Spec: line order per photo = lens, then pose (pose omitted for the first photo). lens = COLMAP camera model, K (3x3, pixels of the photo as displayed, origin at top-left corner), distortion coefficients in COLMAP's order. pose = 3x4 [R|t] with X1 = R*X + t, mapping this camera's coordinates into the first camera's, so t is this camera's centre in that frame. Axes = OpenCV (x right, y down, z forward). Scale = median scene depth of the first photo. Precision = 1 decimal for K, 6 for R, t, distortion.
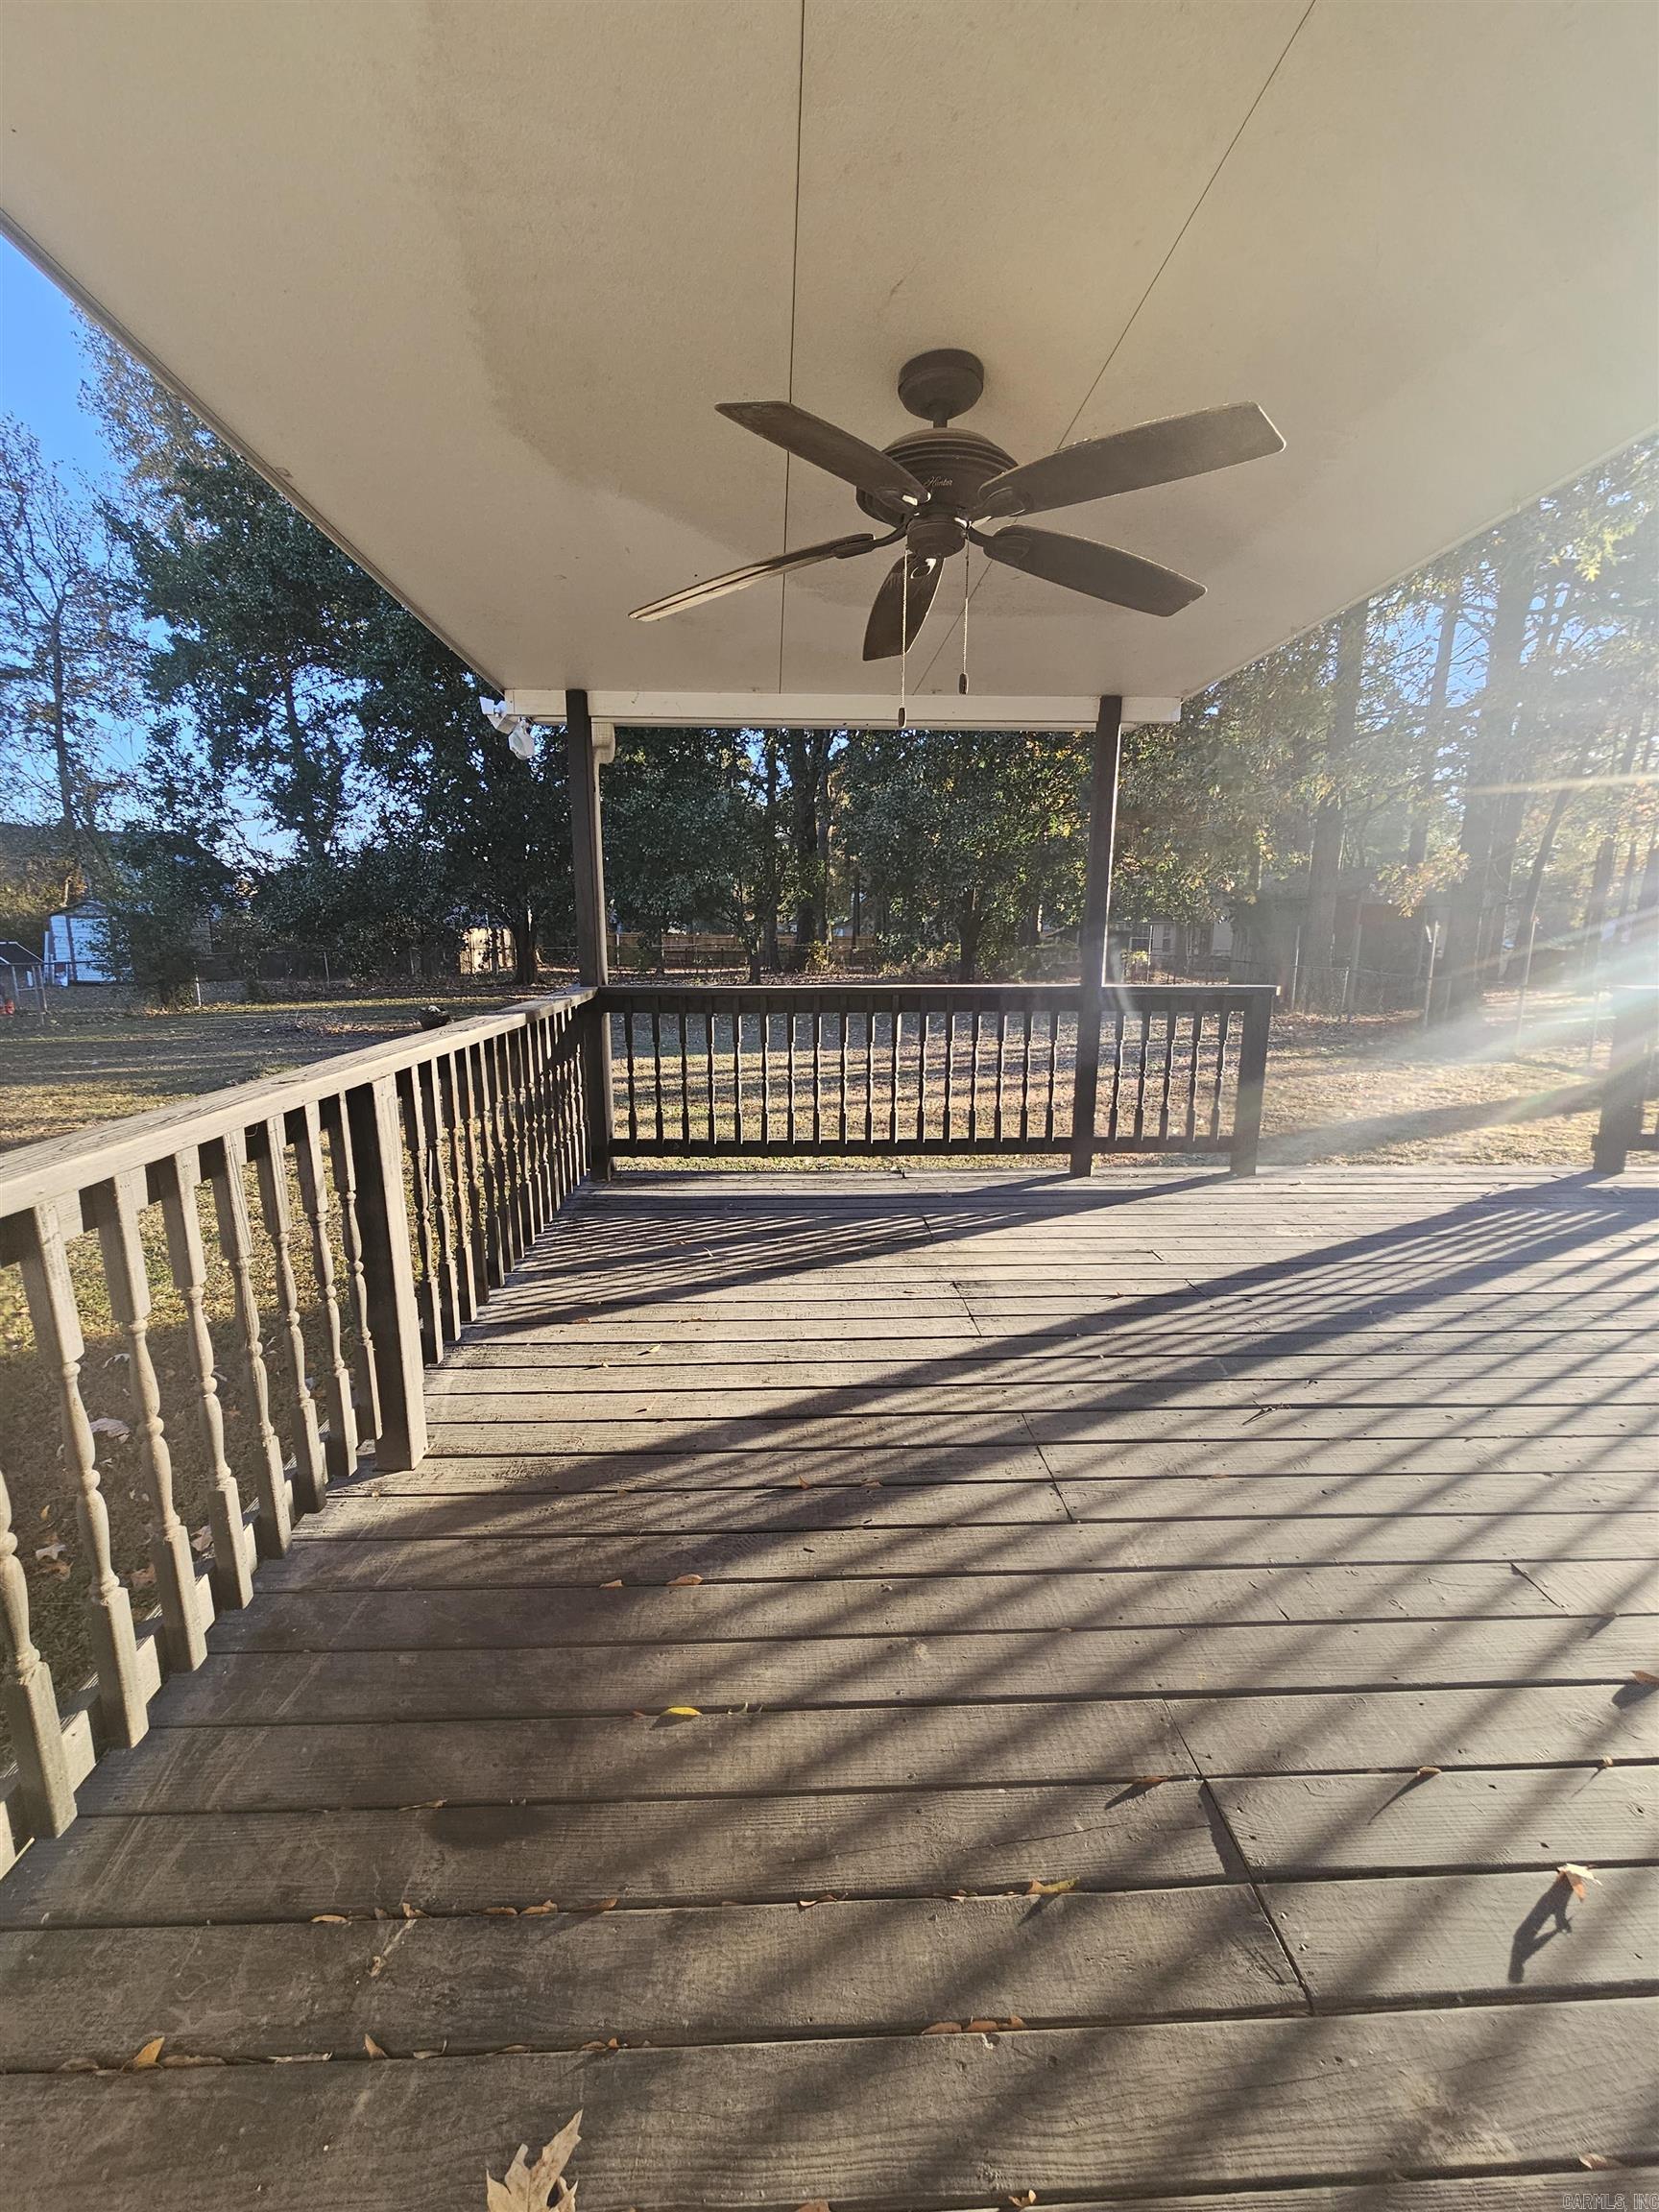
lens RADIAL K [[905.9, 0, 827.1], [0, 905.9, 1098.0], [0, 0, 1]] dist [-0.002033, 0.000476]
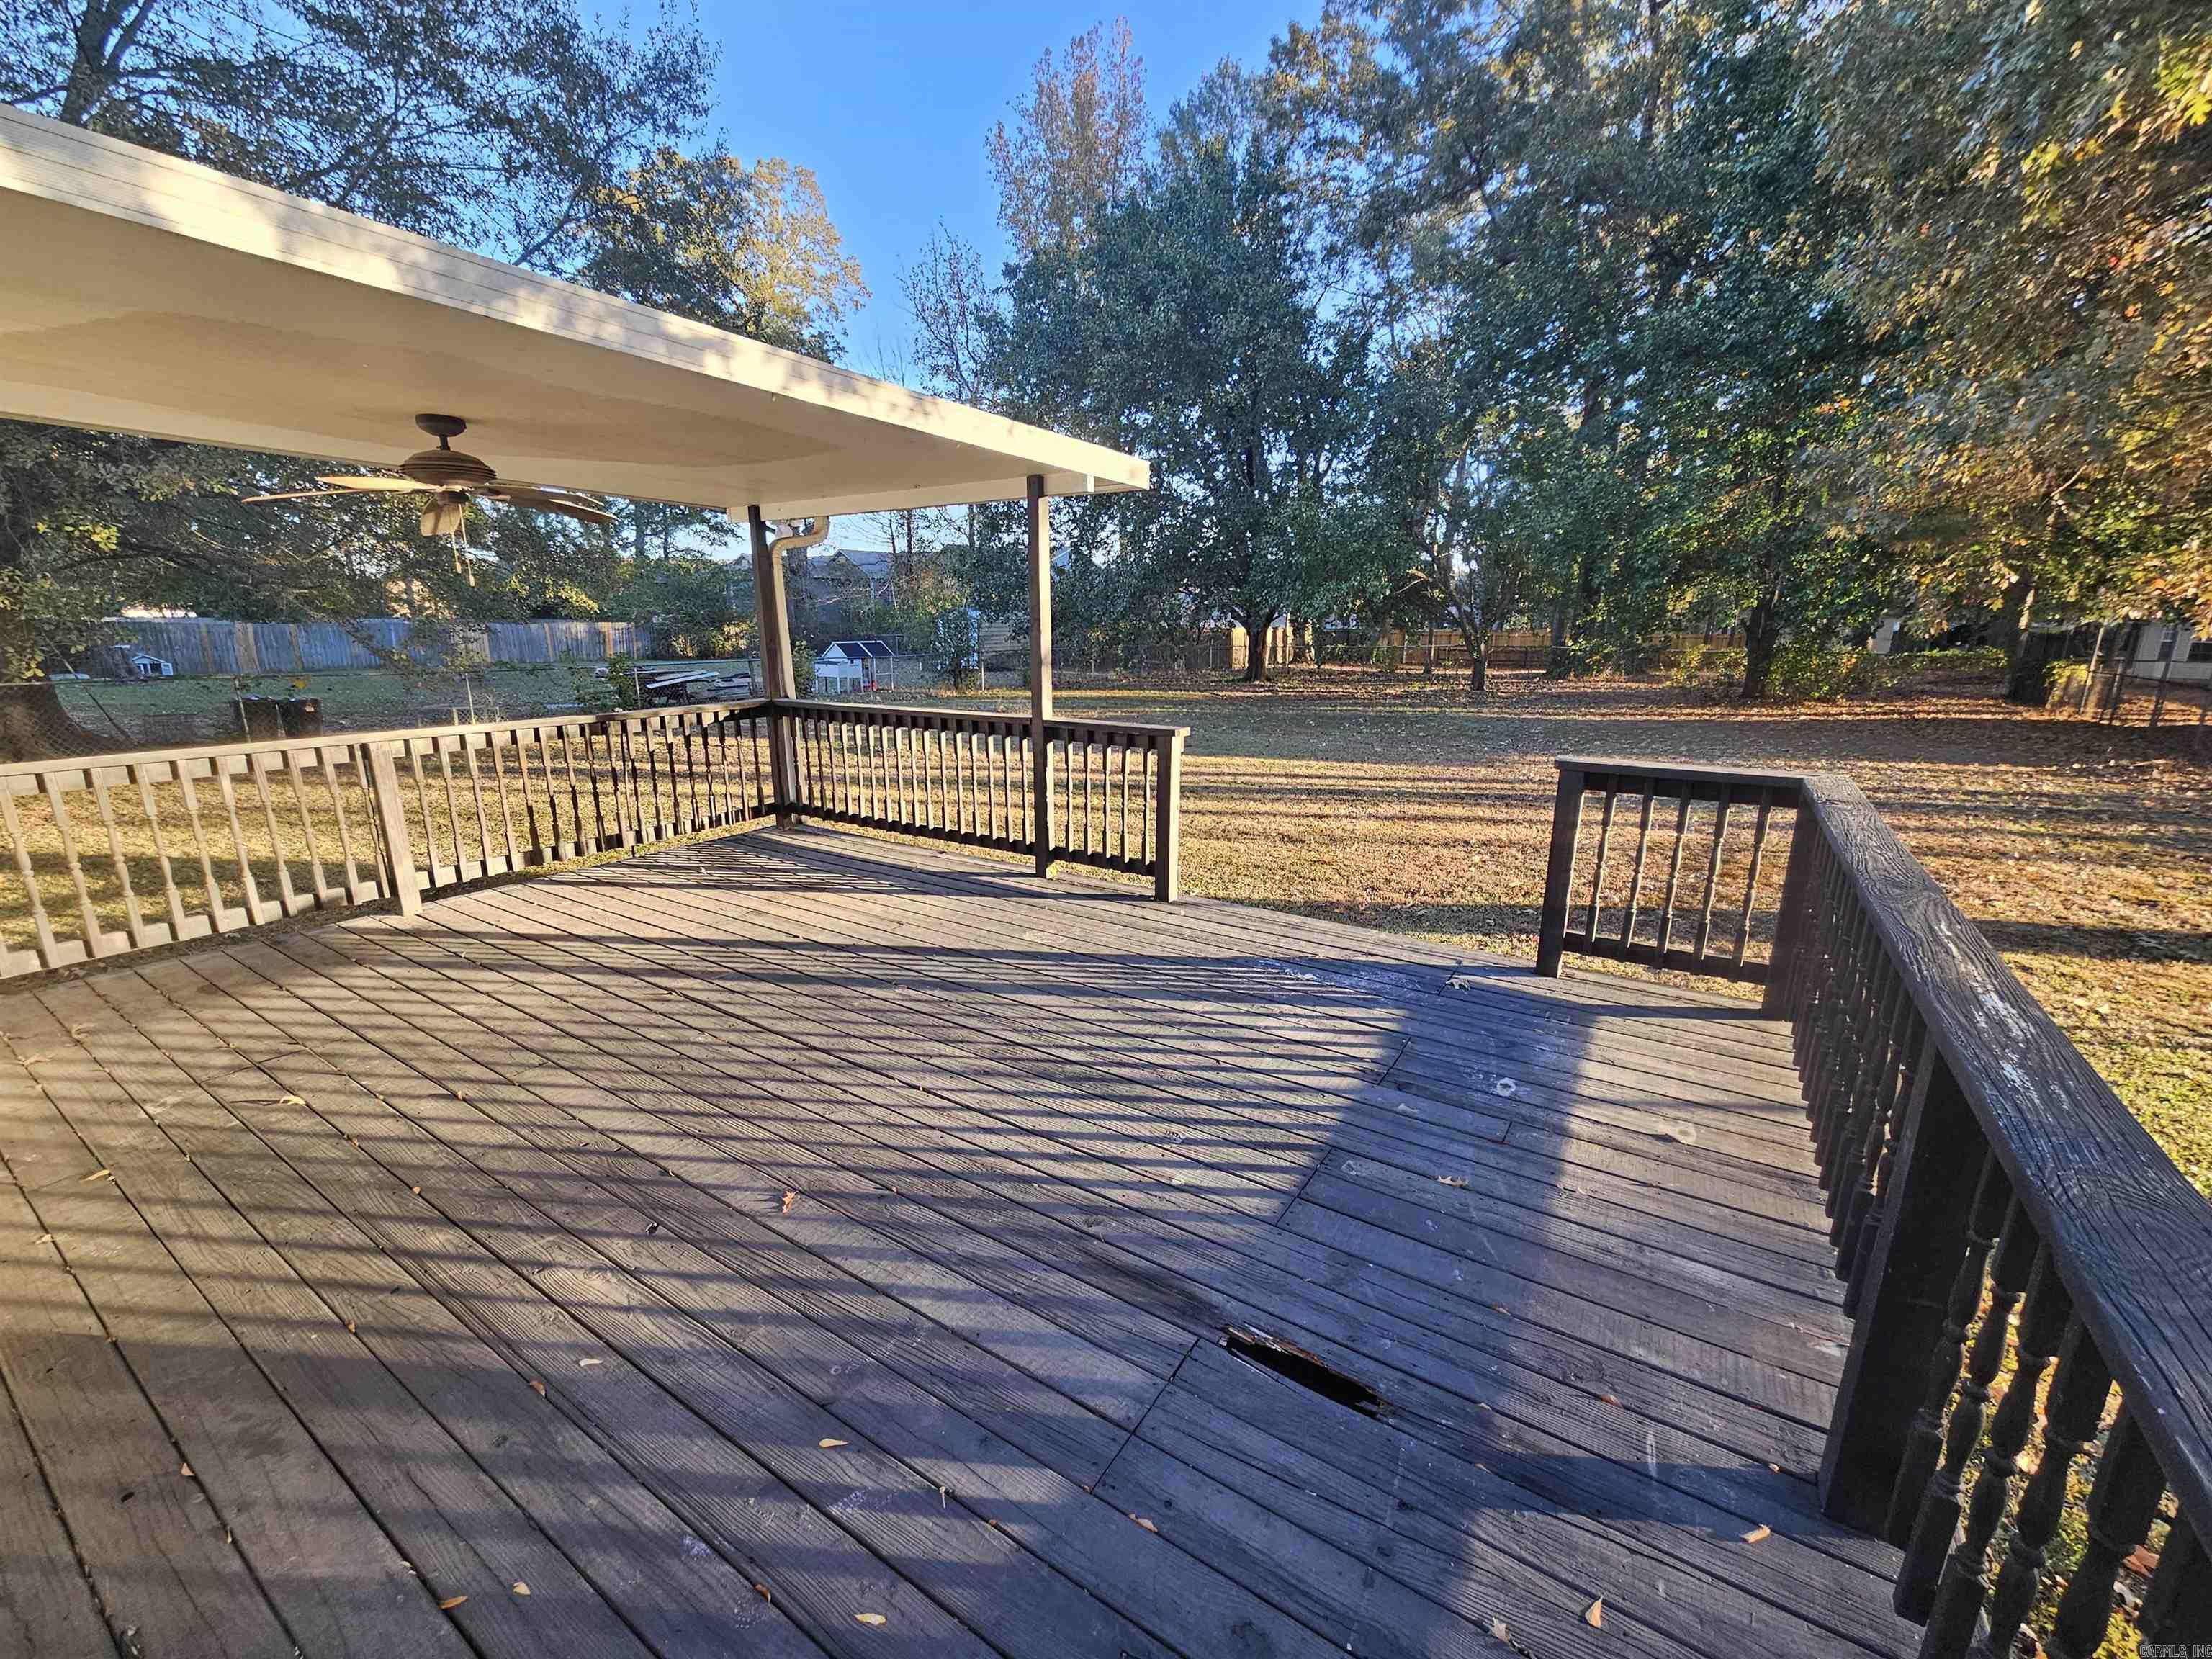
lens RADIAL K [[905.9, 0, 1099.9], [0, 905.9, 836.5], [0, 0, 1]] dist [-0.002033, 0.000476]
pose [[0.813533, 0.133452, -0.565999, 1.307581], [-0.106684, 0.991043, 0.080328, -0.091322], [0.571650, -0.004967, 0.820483, 0.083786]]
